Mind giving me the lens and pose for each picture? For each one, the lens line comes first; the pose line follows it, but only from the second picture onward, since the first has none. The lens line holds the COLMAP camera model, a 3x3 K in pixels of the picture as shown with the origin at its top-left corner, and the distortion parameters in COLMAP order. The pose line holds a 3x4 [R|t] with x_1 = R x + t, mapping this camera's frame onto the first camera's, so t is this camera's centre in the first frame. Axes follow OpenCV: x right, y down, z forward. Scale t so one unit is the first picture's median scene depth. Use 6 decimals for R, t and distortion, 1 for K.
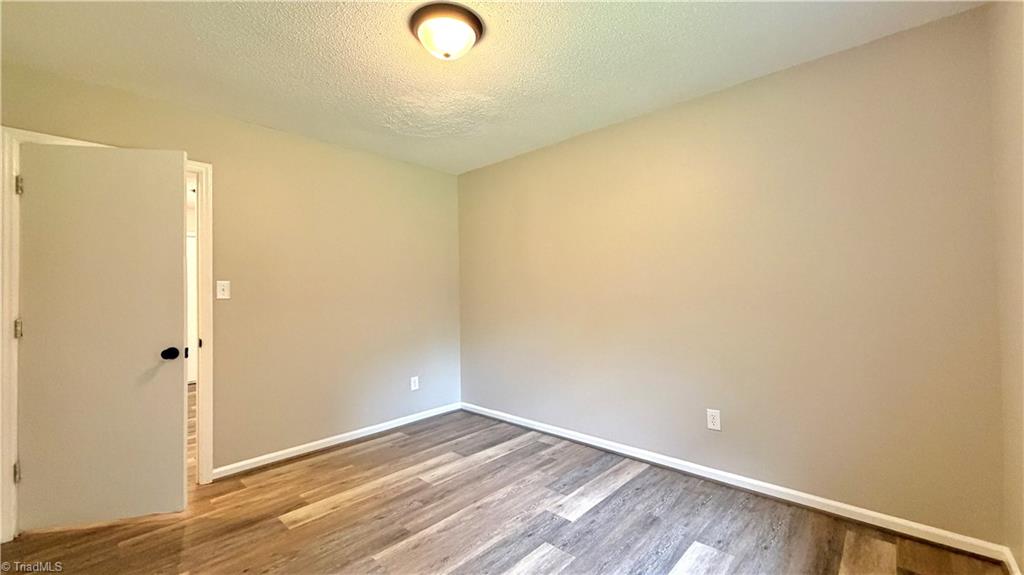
lens RADIAL K [[411.3, 0, 516.7], [0, 411.3, 283.2], [0, 0, 1]] dist [0.004462, 0.000432]
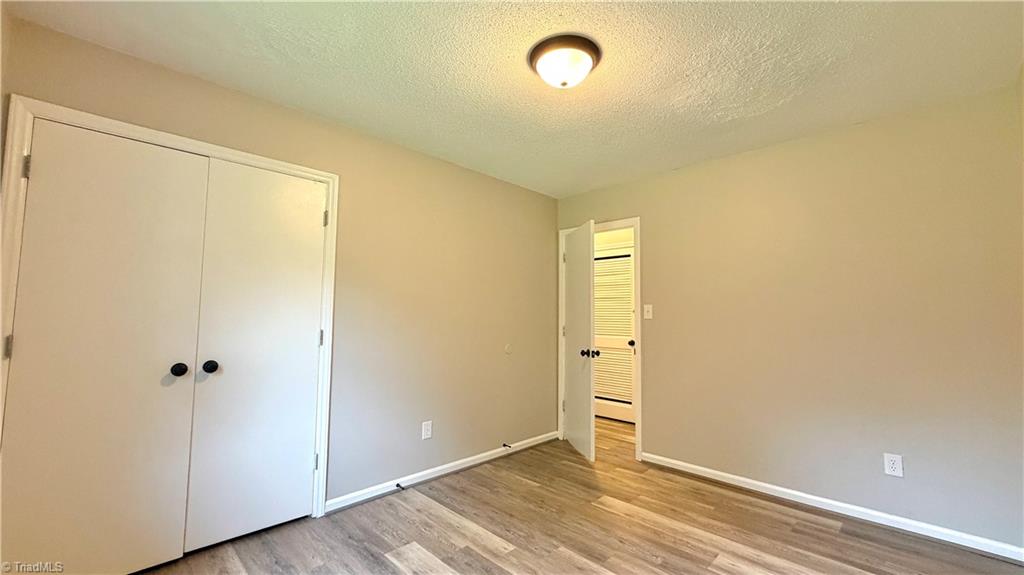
lens RADIAL K [[411.3, 0, 507.3], [0, 411.3, 283.0], [0, 0, 1]] dist [0.004462, 0.000432]
pose [[-0.039250, -0.063768, -0.997193, 0.633744], [0.010511, 0.997880, -0.064225, 0.004420], [0.999174, -0.013003, -0.038496, 0.679104]]
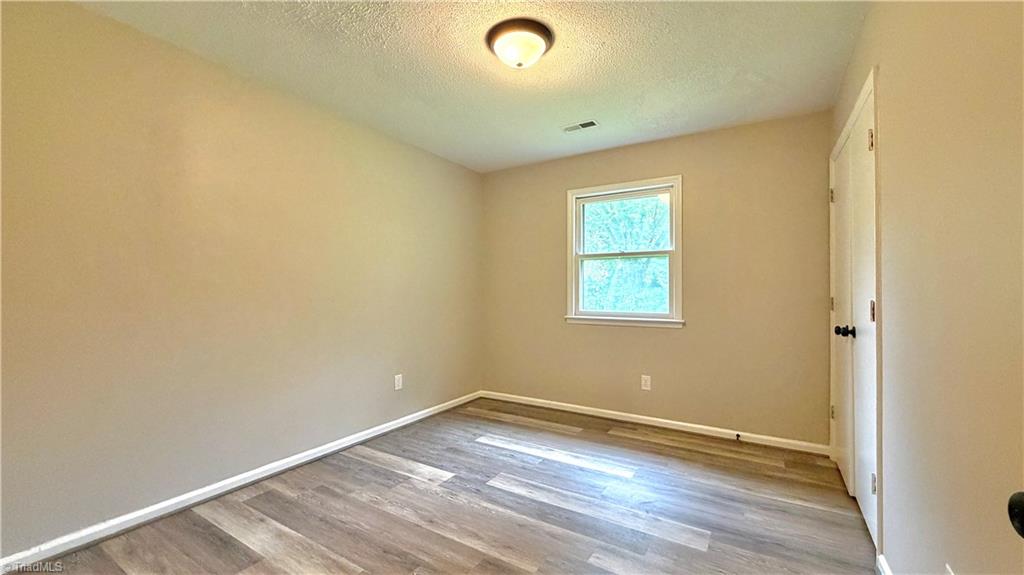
lens RADIAL K [[411.3, 0, 508.0], [0, 411.3, 287.0], [0, 0, 1]] dist [0.004462, 0.000432]
pose [[-0.189639, 0.024983, 0.981536, -0.922147], [-0.017711, 0.999427, -0.028860, 0.057218], [-0.981694, -0.022857, -0.189088, 0.931182]]
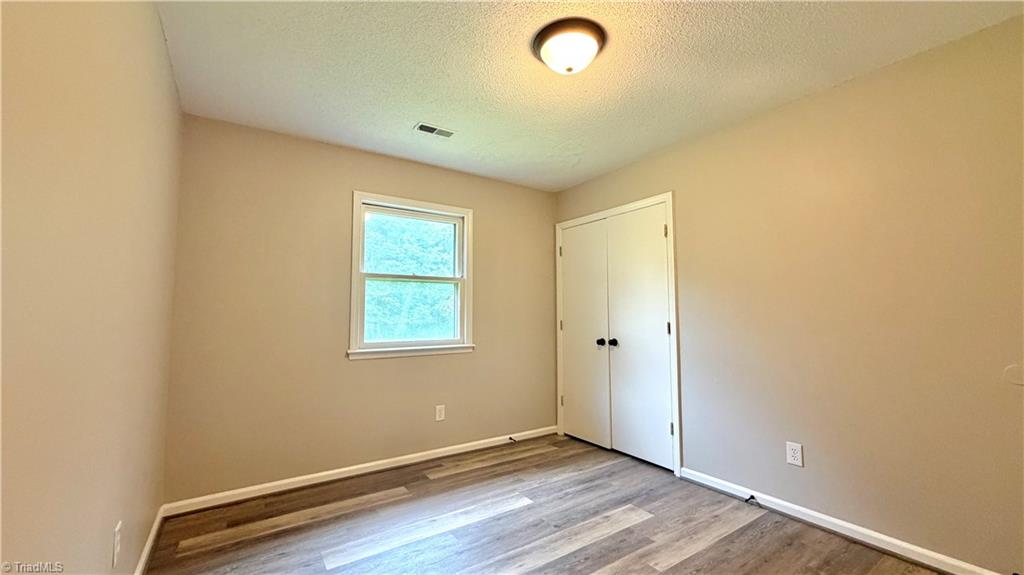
lens RADIAL K [[411.3, 0, 513.2], [0, 411.3, 279.9], [0, 0, 1]] dist [0.004462, 0.000432]
pose [[-0.974817, 0.037987, 0.219745, -0.177893], [0.015054, 0.994347, -0.105110, 0.046354], [-0.222496, -0.099155, -0.969878, 1.494754]]
